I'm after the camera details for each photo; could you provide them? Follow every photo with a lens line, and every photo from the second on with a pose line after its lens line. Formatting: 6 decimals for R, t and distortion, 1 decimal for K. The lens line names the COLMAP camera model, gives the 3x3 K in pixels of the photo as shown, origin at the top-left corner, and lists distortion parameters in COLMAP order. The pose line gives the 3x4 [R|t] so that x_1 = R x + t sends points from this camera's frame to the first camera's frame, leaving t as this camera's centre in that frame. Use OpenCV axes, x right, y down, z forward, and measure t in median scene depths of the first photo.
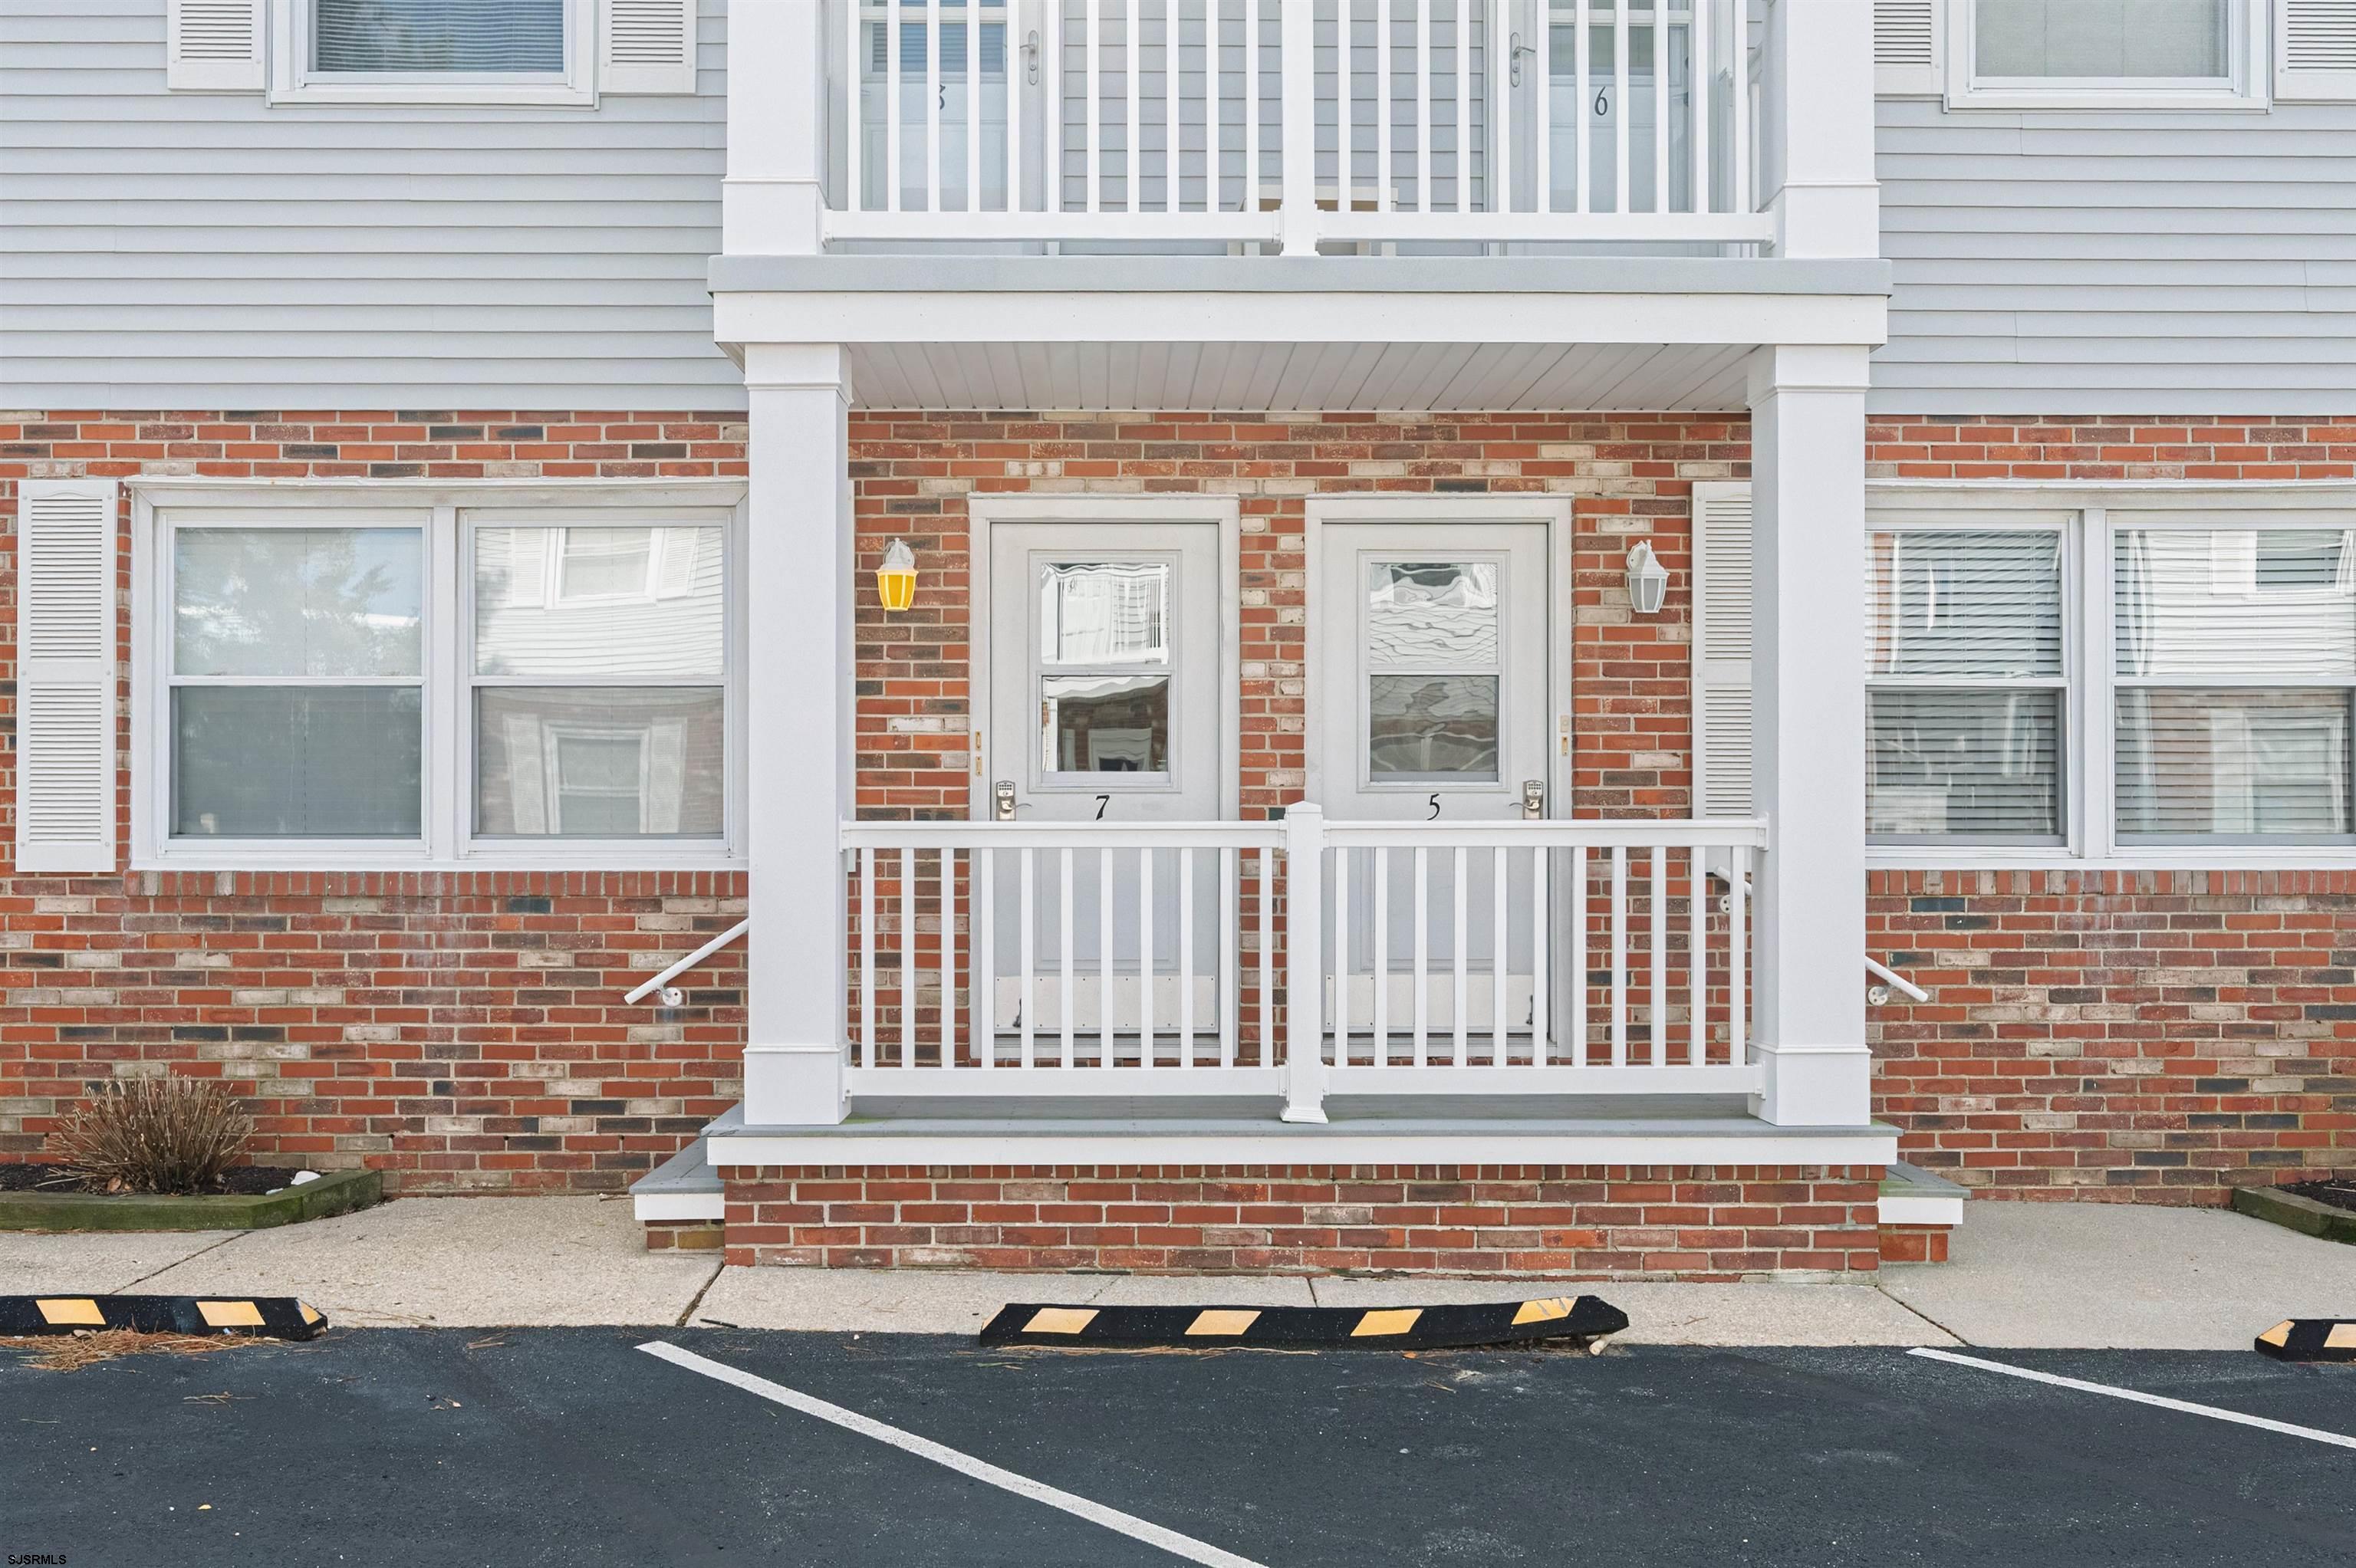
lens RADIAL K [[2047.1, 0, 1191.7], [0, 2047.1, 804.4], [0, 0, 1]] dist [0.004768, -0.014794]
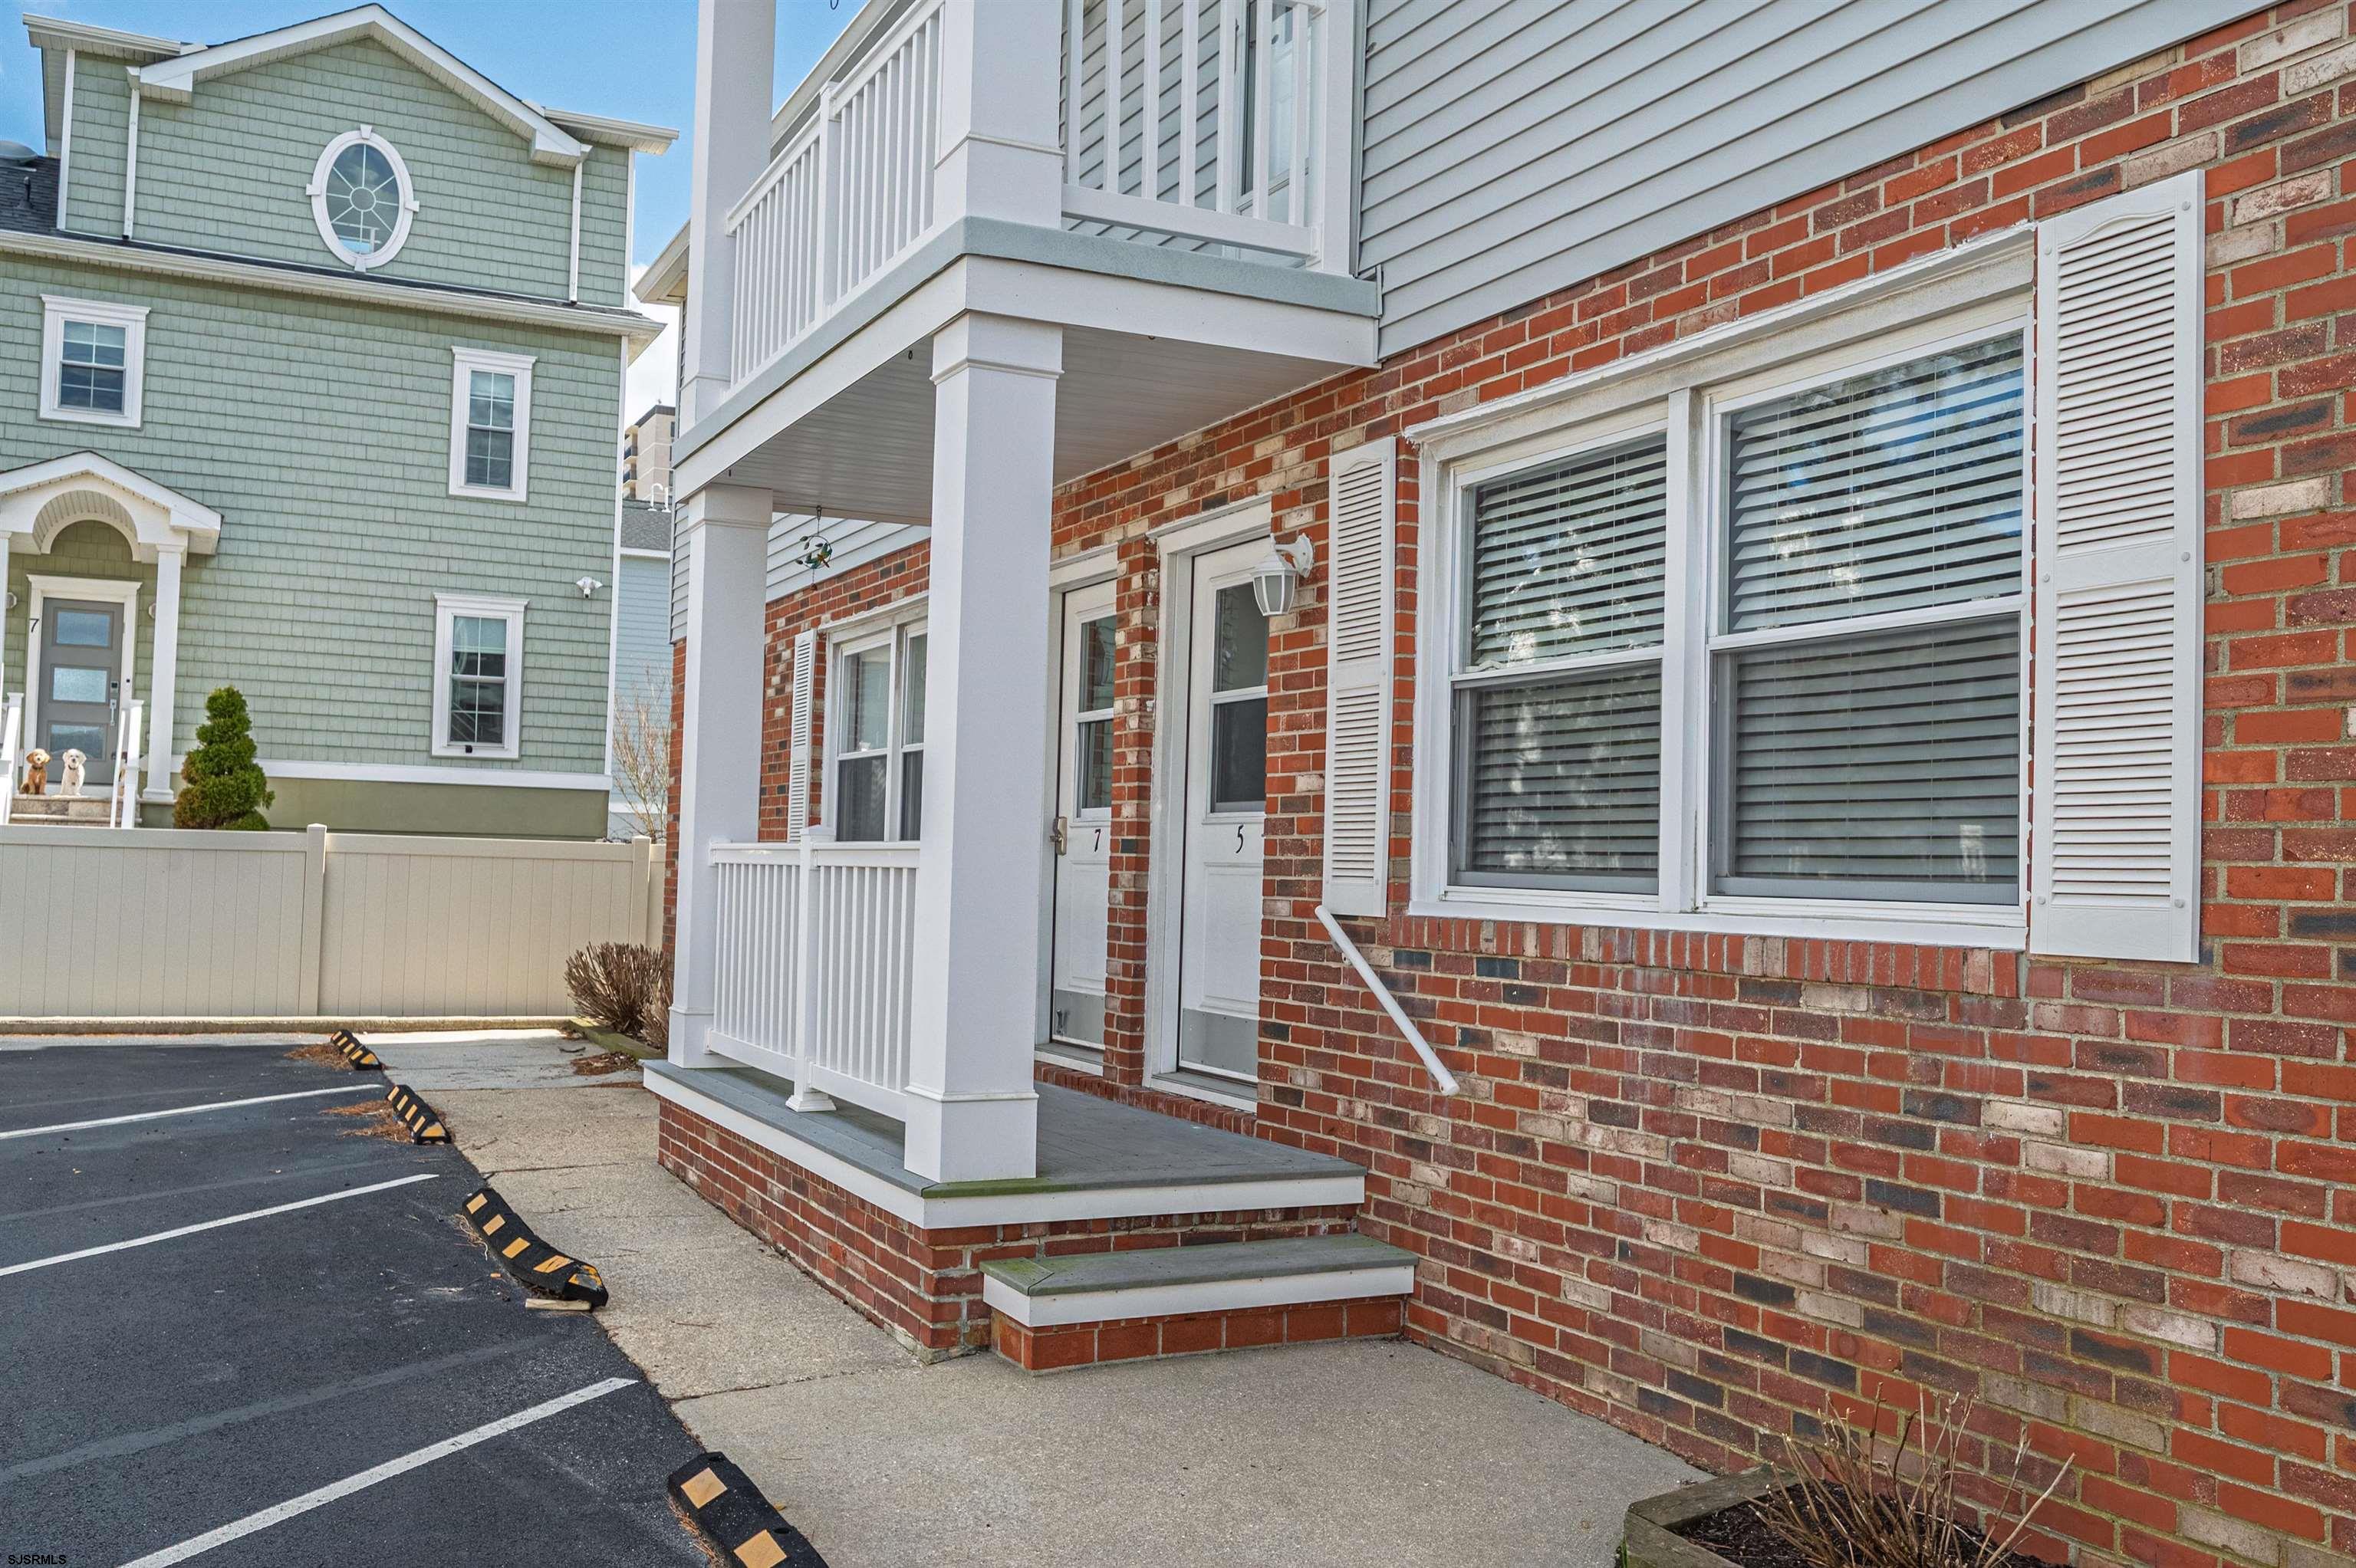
lens RADIAL K [[2047.1, 0, 1181.1], [0, 2047.1, 781.5], [0, 0, 1]] dist [0.004768, -0.014794]
pose [[0.438842, -0.028116, -0.898124, 0.979460], [-0.021572, 0.998893, -0.041811, 0.015173], [0.898305, 0.037723, 0.437749, 0.572363]]
